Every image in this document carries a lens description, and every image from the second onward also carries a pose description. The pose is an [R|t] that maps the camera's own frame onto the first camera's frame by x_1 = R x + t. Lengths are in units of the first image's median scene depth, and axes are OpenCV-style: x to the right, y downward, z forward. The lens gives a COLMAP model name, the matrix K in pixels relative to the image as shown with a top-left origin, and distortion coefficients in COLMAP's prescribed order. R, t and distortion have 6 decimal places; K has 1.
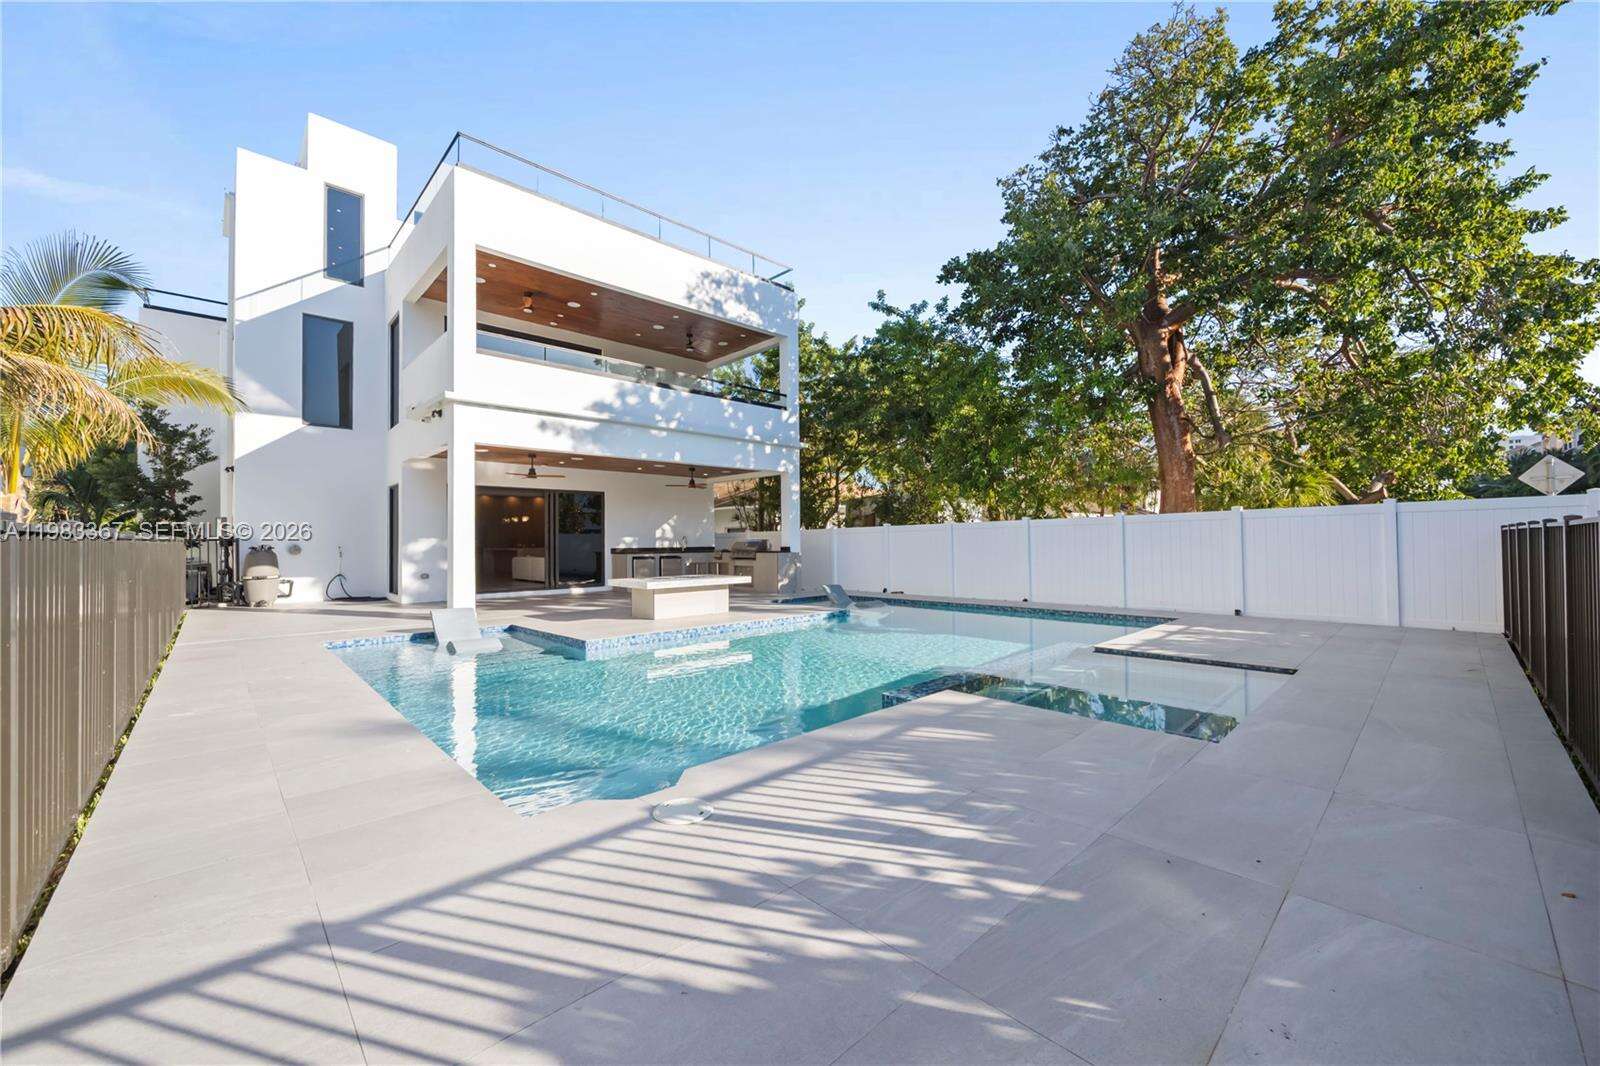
lens RADIAL K [[608.4, 0, 800.0], [0, 608.4, 533.0], [0, 0, 1]] dist [-0.042218, 0.000037]
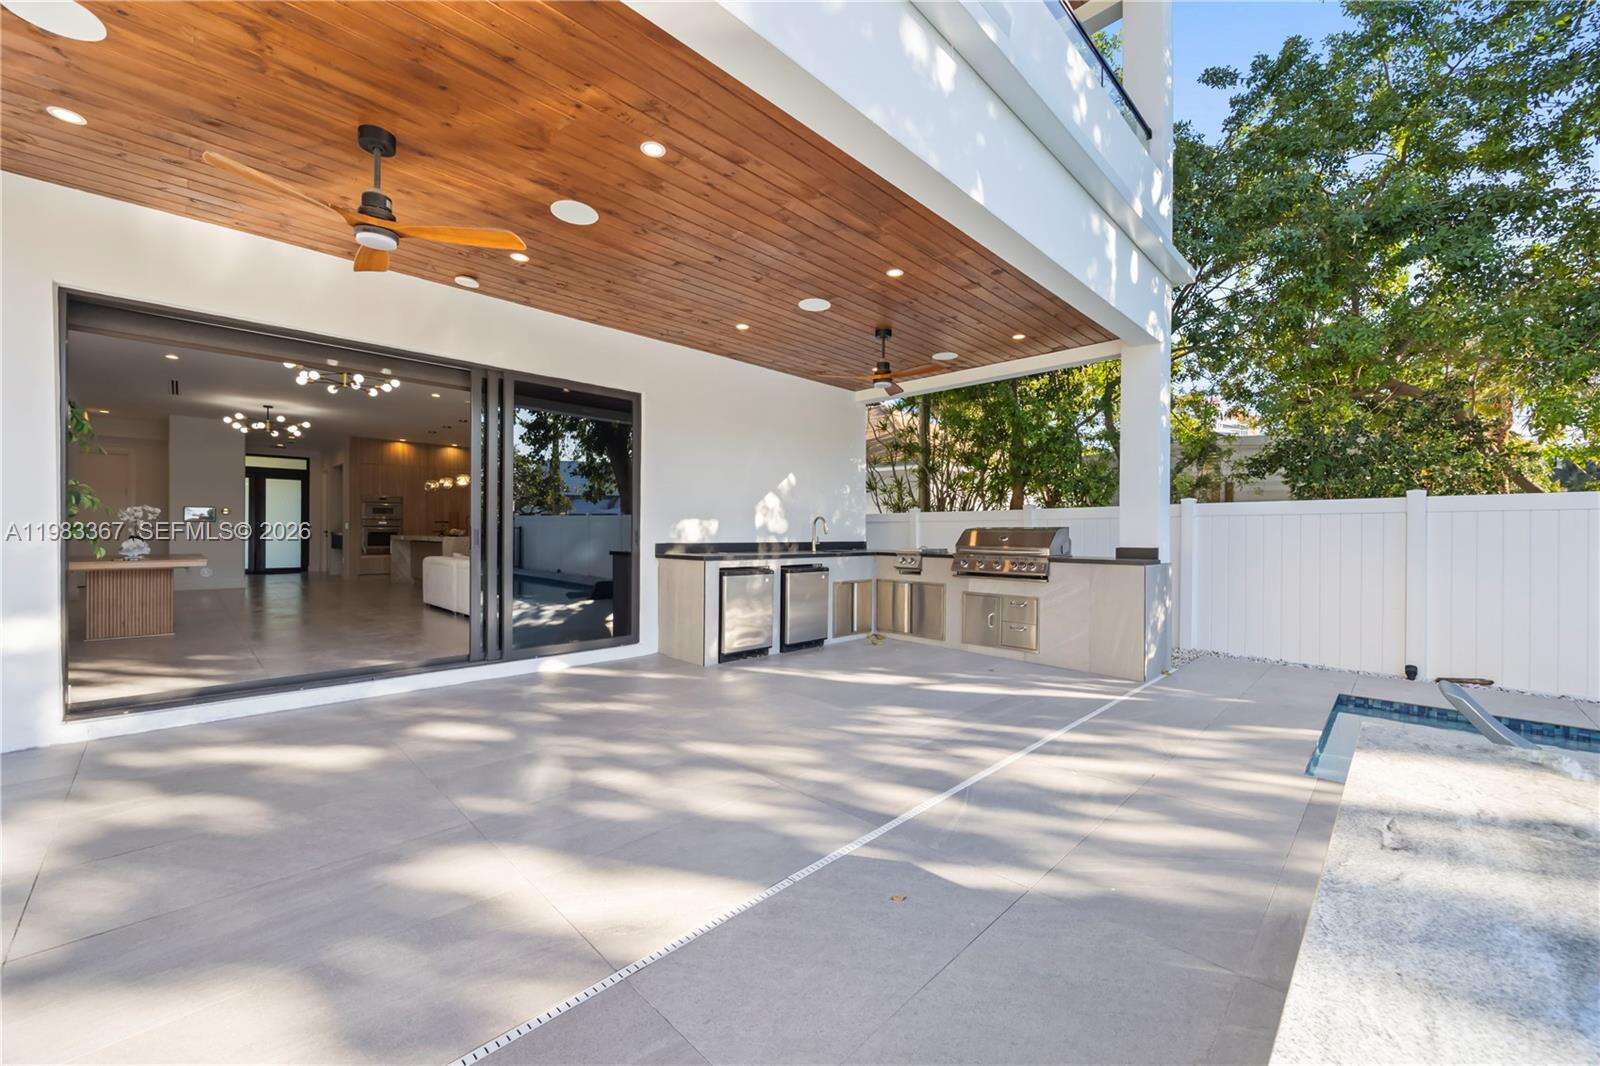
lens RADIAL K [[613.4, 0, 798.9], [0, 613.4, 538.3], [0, 0, 1]] dist [-0.001009, -0.000138]
pose [[0.999252, 0.017585, 0.034429, -0.264834], [-0.018100, 0.999728, 0.014704, 0.015601], [-0.034161, -0.015317, 0.999299, 0.689064]]
